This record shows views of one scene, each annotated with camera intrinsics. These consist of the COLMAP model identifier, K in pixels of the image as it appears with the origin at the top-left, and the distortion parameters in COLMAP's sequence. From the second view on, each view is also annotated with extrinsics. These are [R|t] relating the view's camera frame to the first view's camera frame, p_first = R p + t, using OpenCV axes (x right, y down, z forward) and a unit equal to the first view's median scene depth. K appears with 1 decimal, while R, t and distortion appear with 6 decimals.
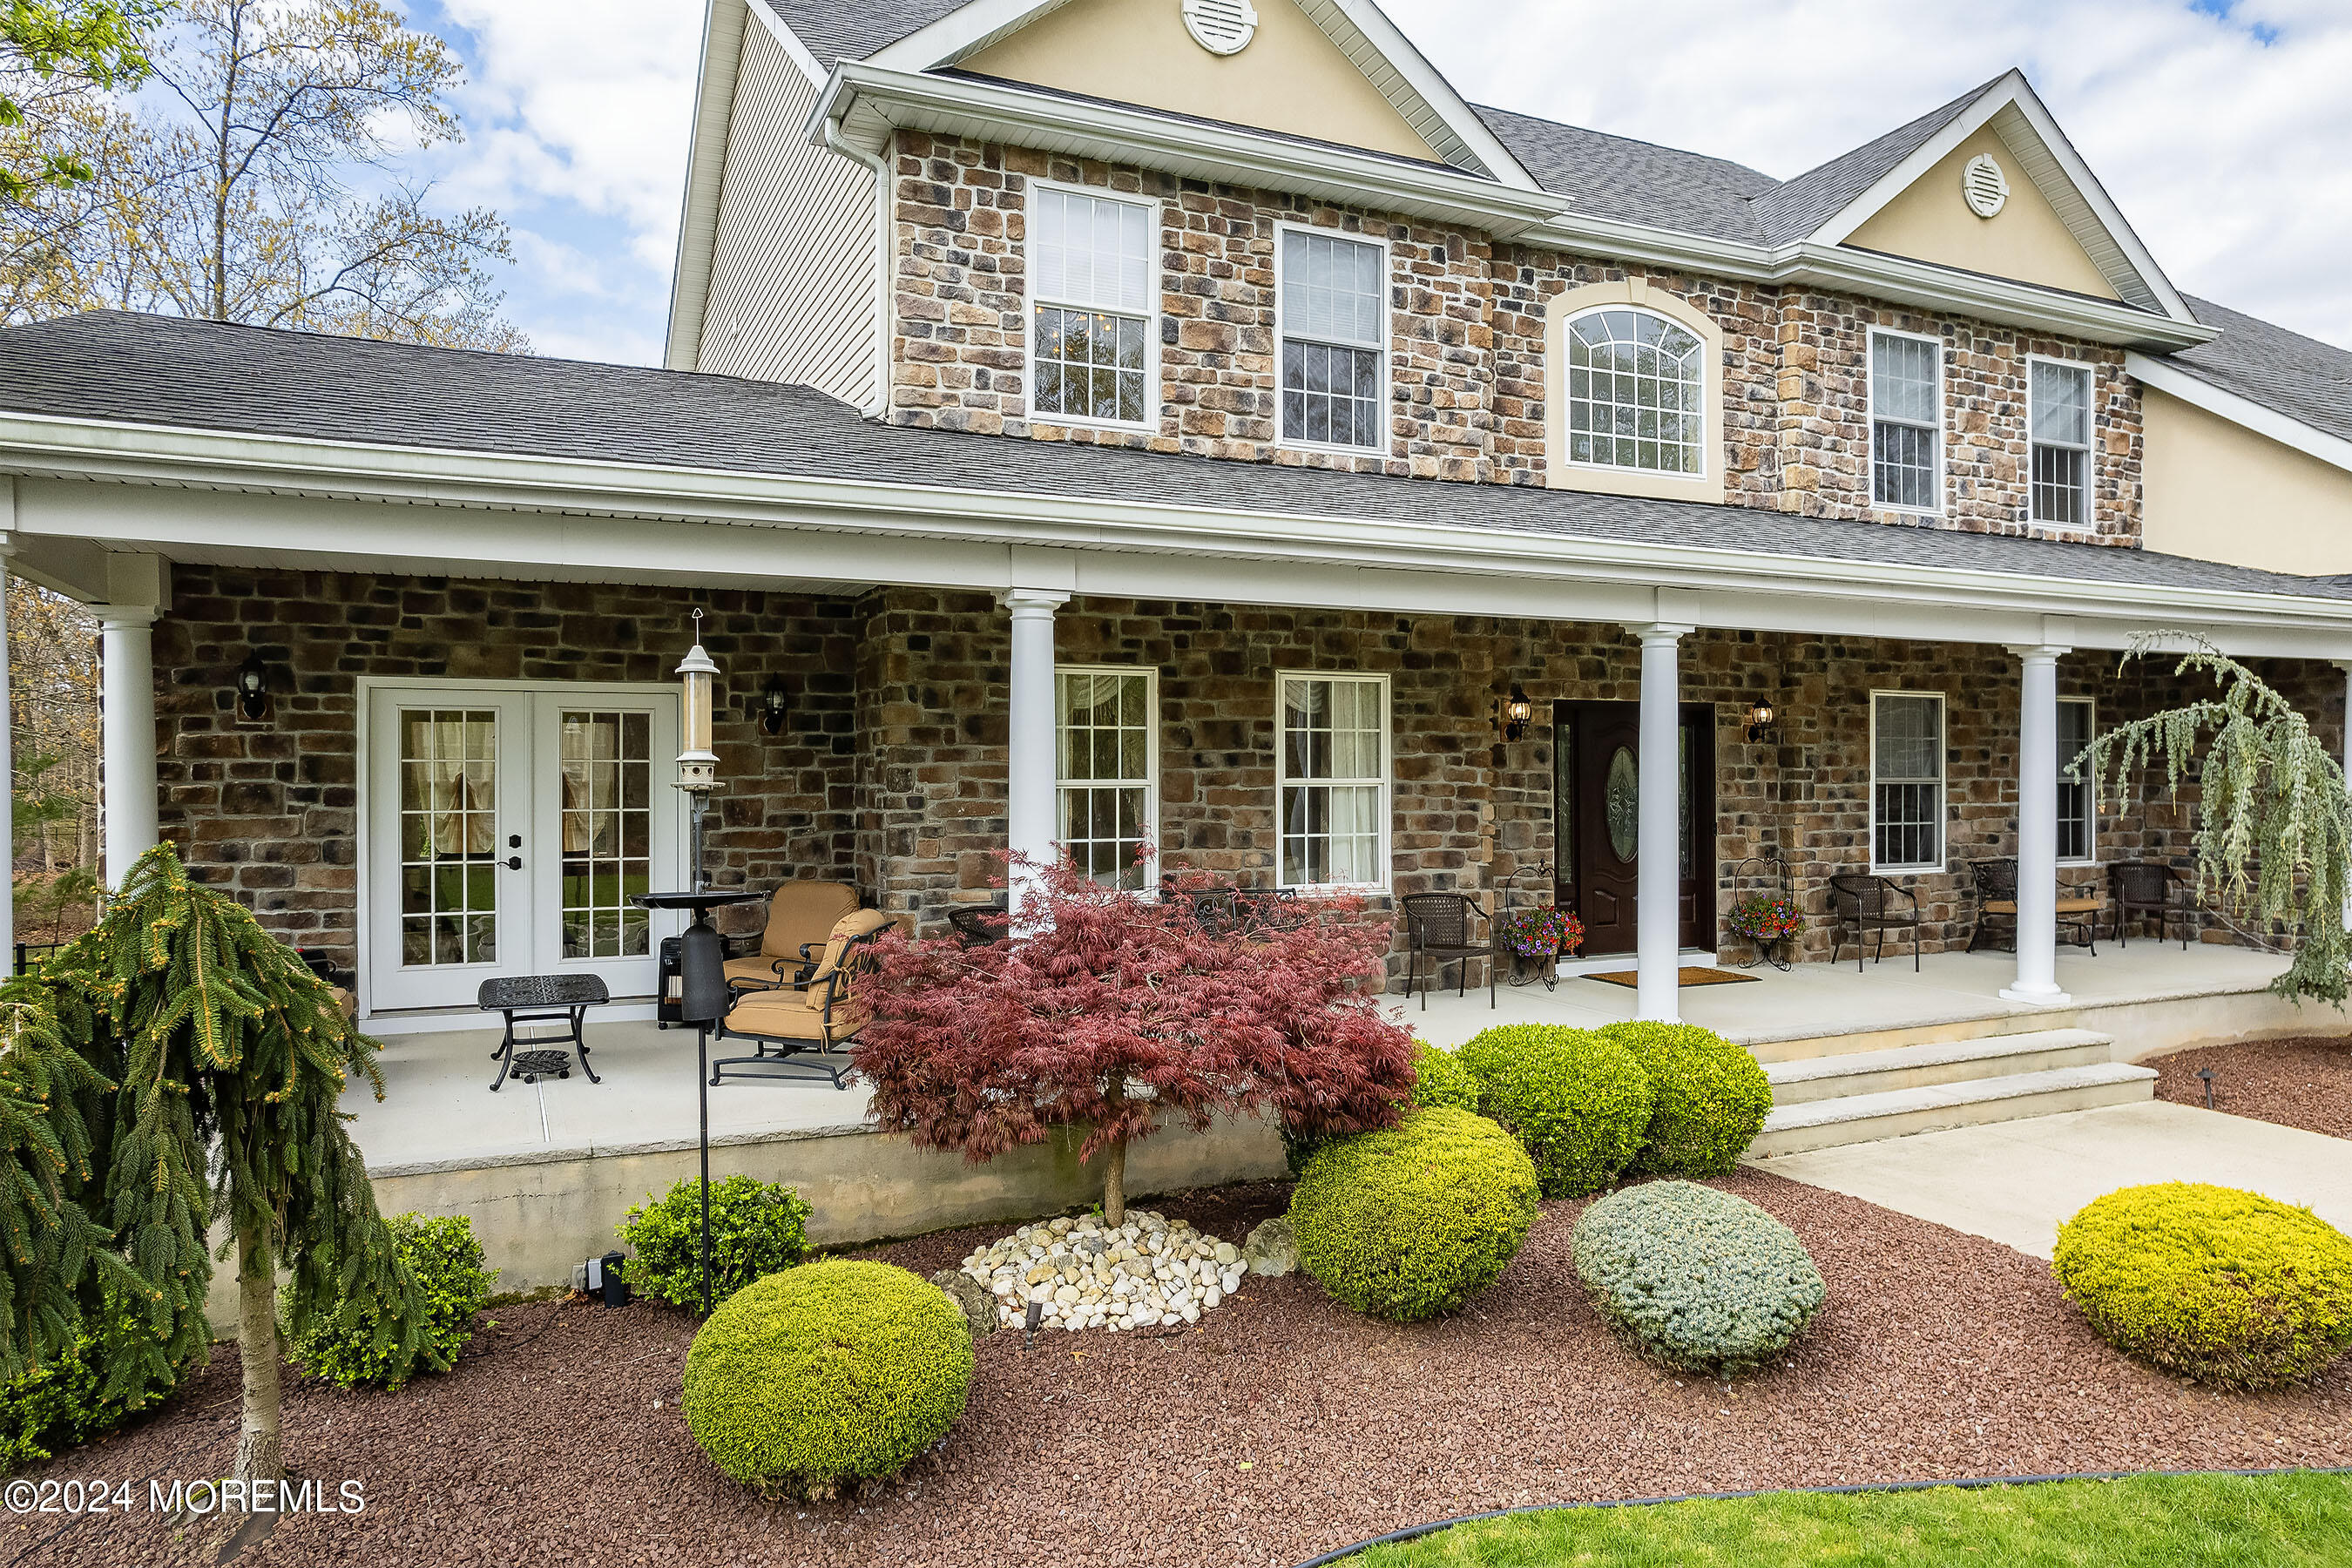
lens RADIAL K [[1414.5, 0, 1176.0], [0, 1414.5, 784.0], [0, 0, 1]] dist [-0.035214, 0.000536]
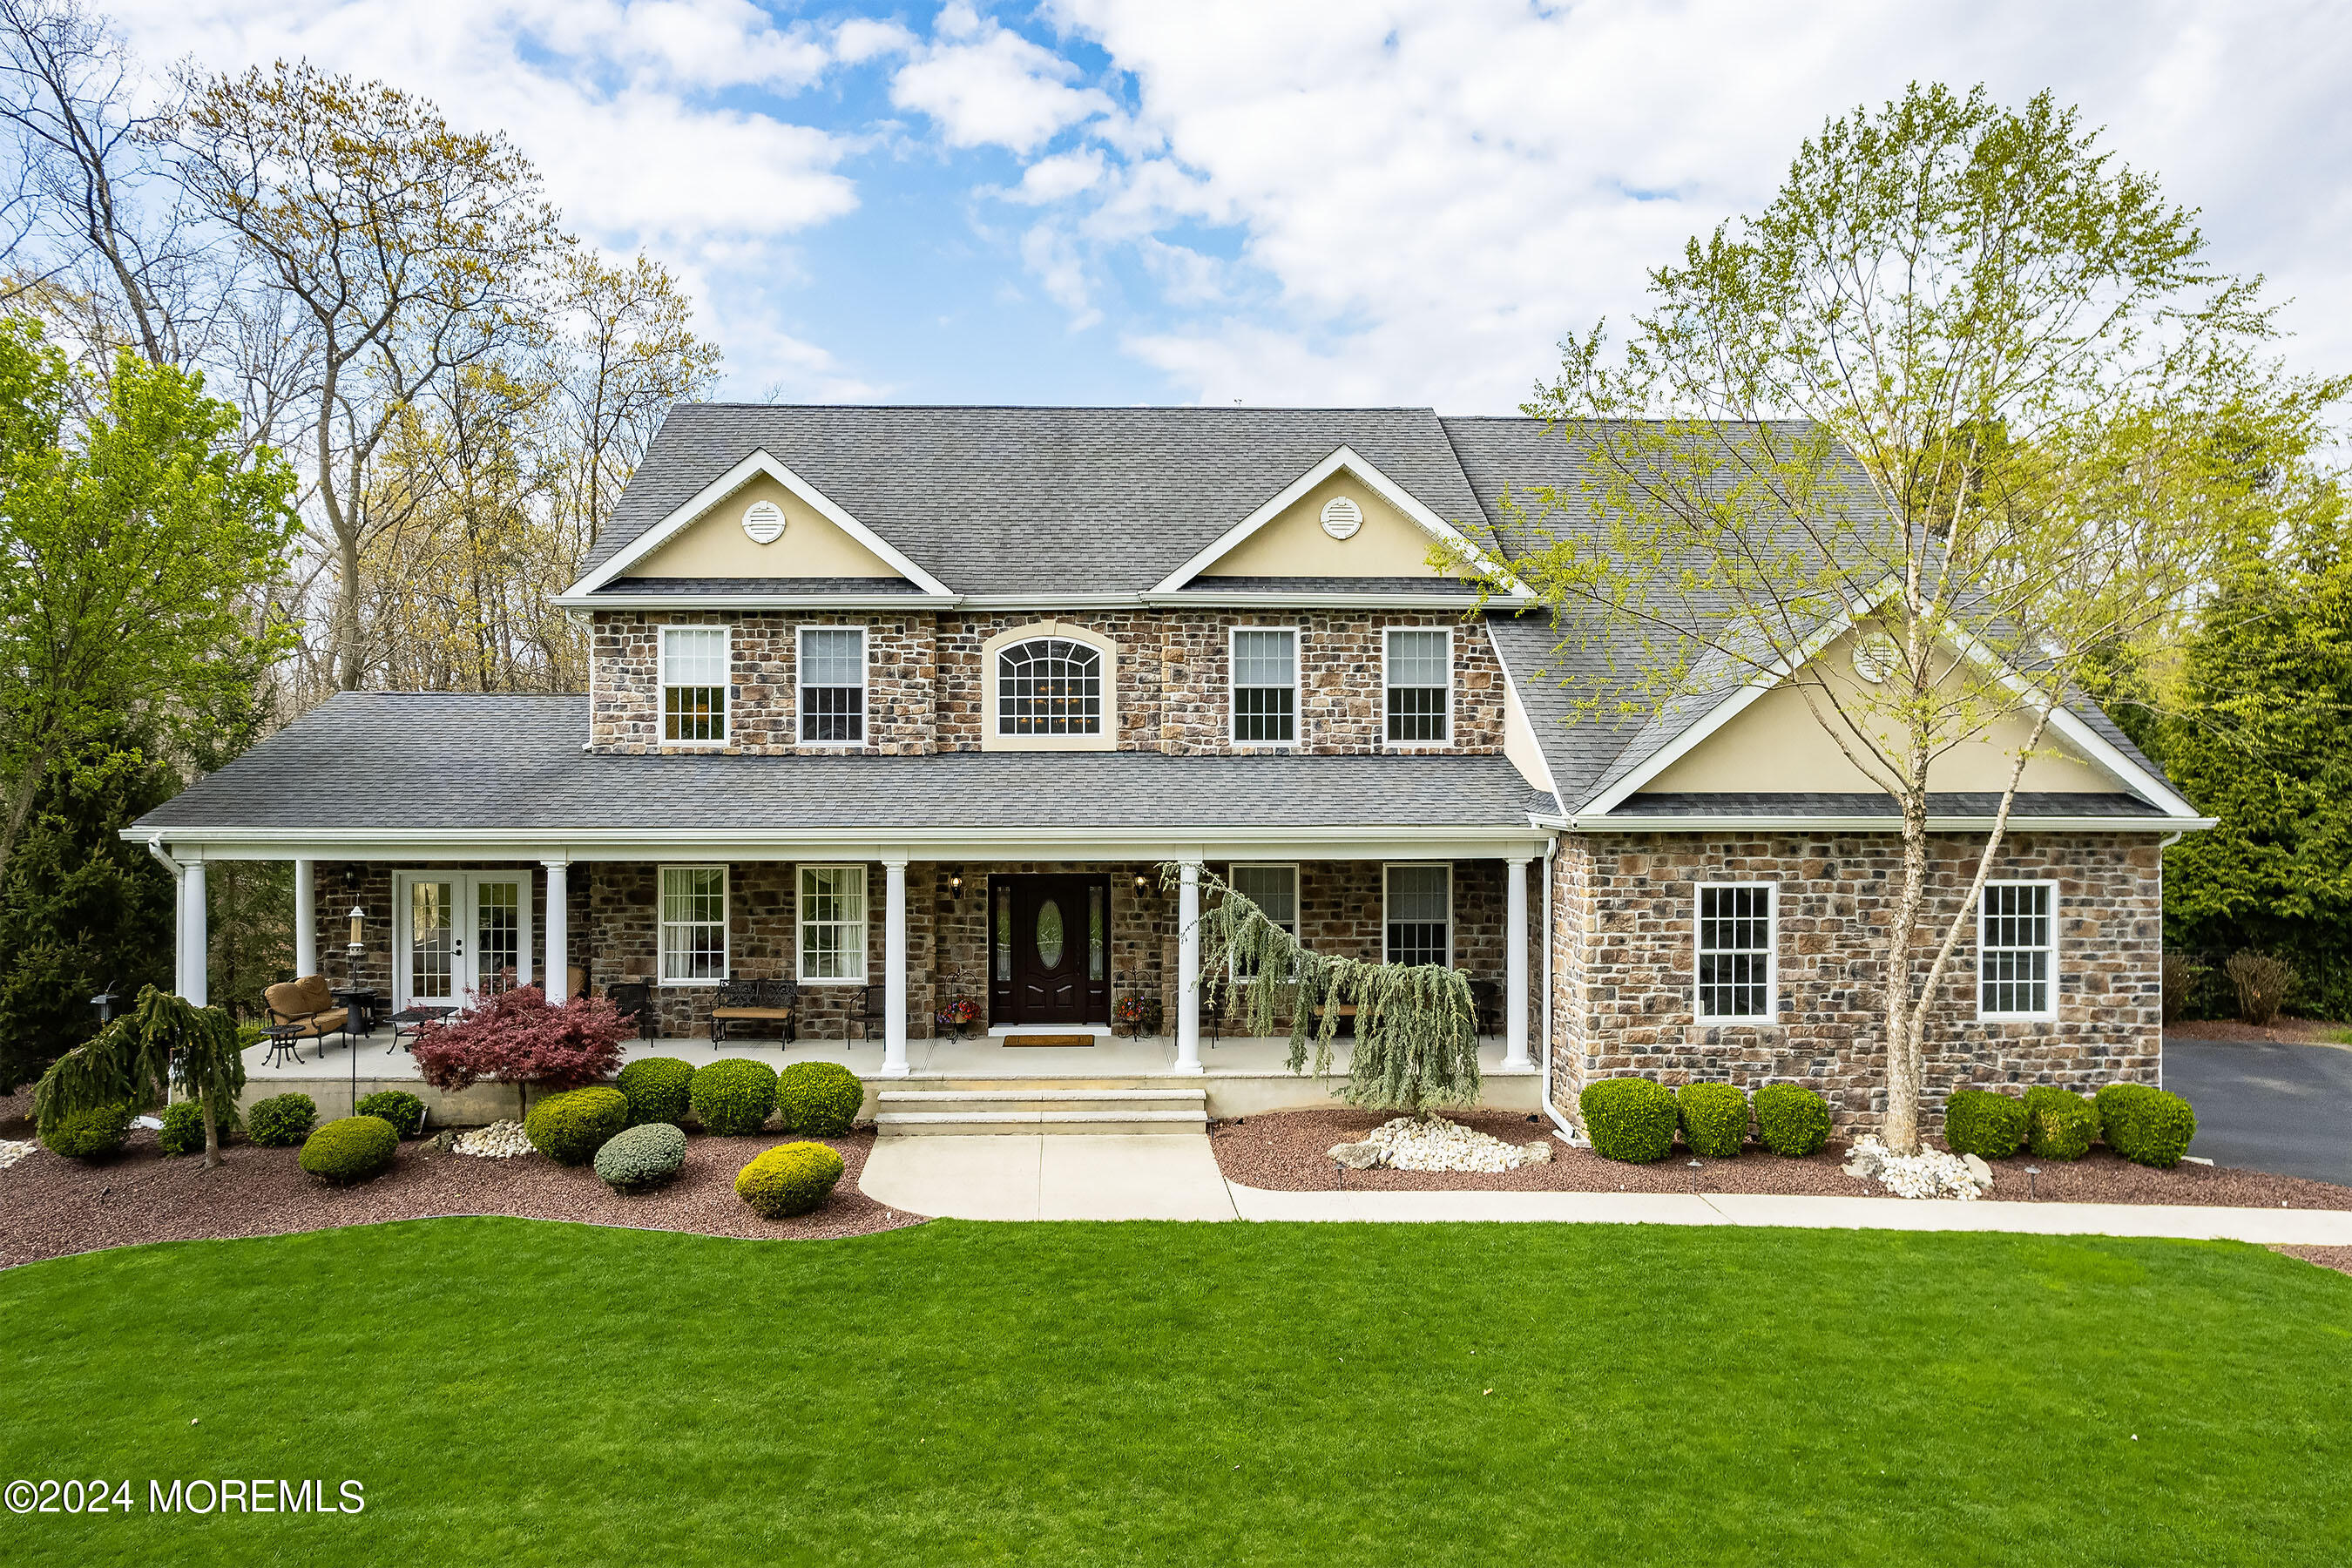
lens RADIAL K [[1414.5, 0, 1176.0], [0, 1414.5, 784.0], [0, 0, 1]] dist [-0.035214, 0.000536]
pose [[0.934893, 0.002522, -0.354920, 1.171560], [-0.003103, 0.999995, -0.001068, -0.180389], [0.354915, 0.002099, 0.934896, -0.566773]]
